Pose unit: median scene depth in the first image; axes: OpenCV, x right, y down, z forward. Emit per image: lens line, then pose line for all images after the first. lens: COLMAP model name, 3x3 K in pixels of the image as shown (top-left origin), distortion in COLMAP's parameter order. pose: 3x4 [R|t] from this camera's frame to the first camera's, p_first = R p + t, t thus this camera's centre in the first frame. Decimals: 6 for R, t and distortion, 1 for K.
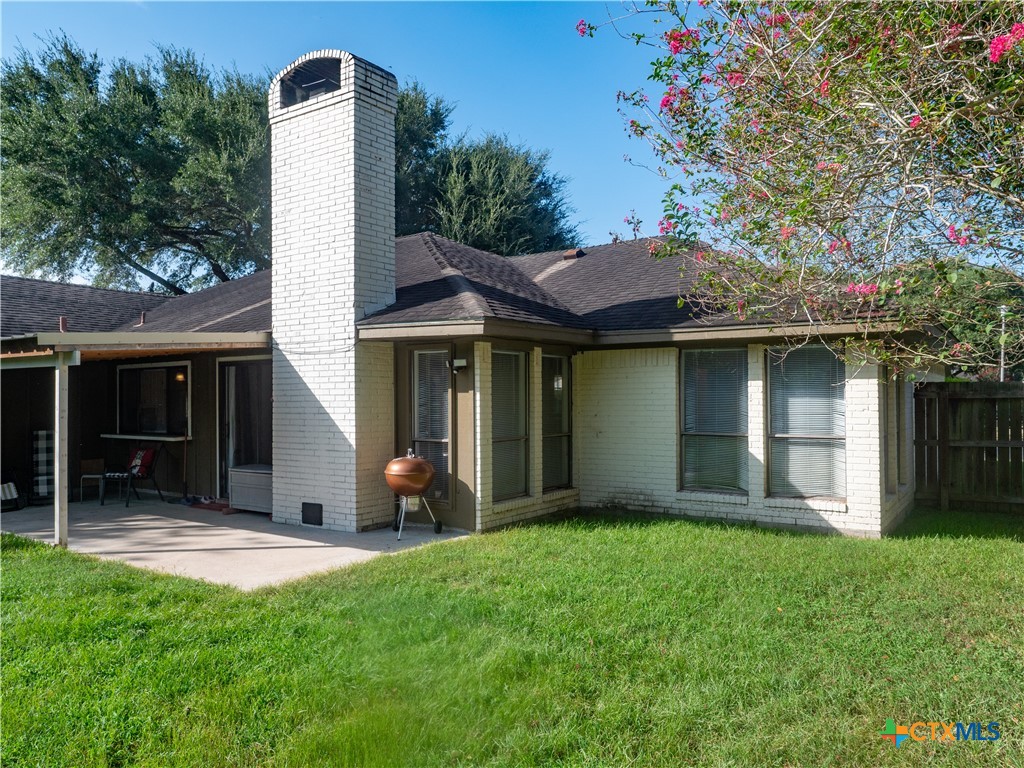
lens RADIAL K [[737.9, 0, 512.0], [0, 737.9, 384.0], [0, 0, 1]] dist [-0.022283, 0.003710]
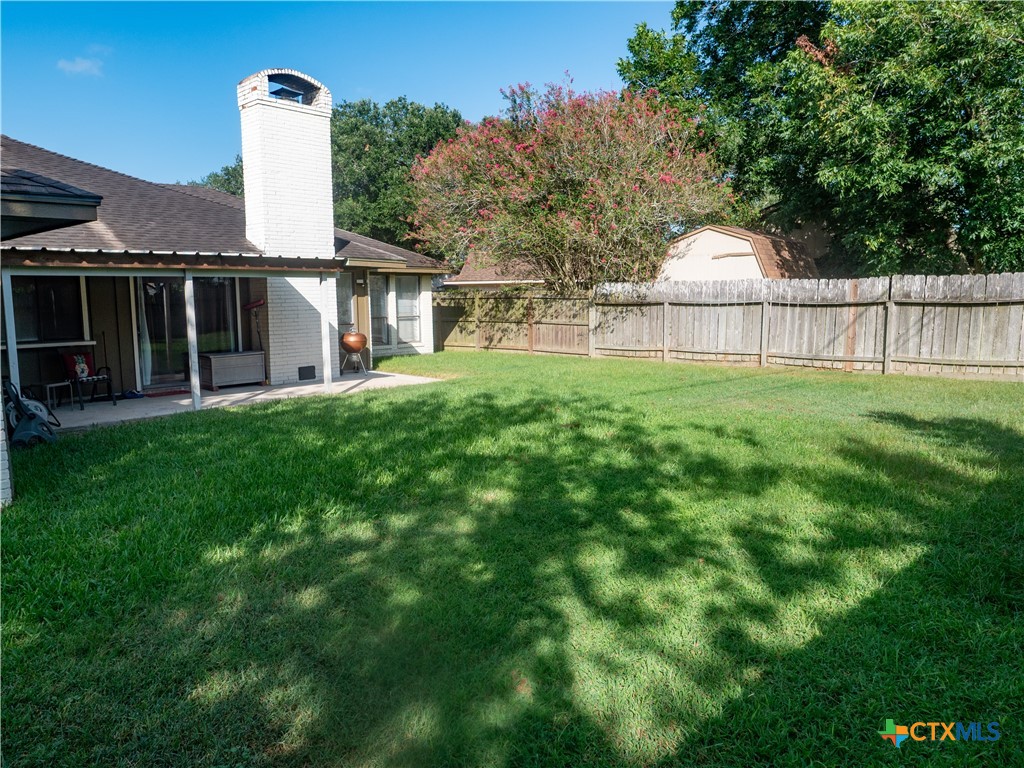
lens RADIAL K [[737.9, 0, 512.0], [0, 737.9, 384.0], [0, 0, 1]] dist [-0.022283, 0.003710]
pose [[0.123568, -0.114601, 0.985696, -1.840172], [-0.002129, 0.993276, 0.115750, 0.014001], [-0.992334, -0.016402, 0.122493, 0.366670]]
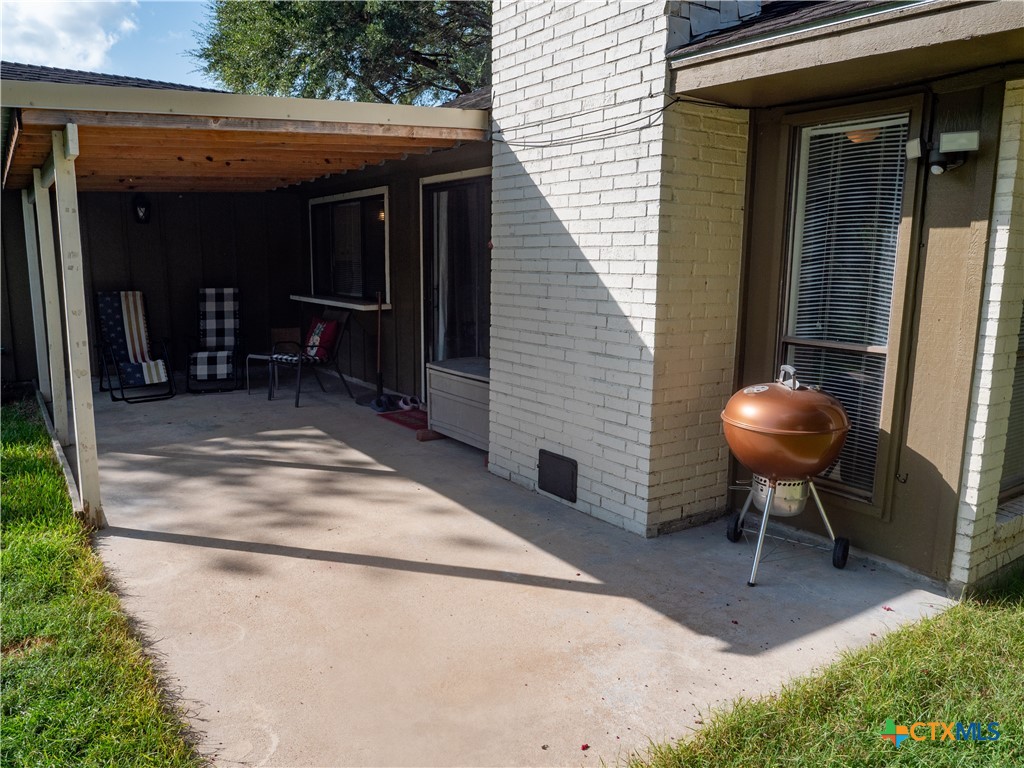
lens RADIAL K [[737.9, 0, 512.0], [0, 737.9, 384.0], [0, 0, 1]] dist [-0.022283, 0.003710]
pose [[0.938327, 0.077231, -0.337012, -0.138767], [-0.014478, 0.982655, 0.184879, 0.023469], [0.345445, -0.168598, 0.923170, 0.547467]]
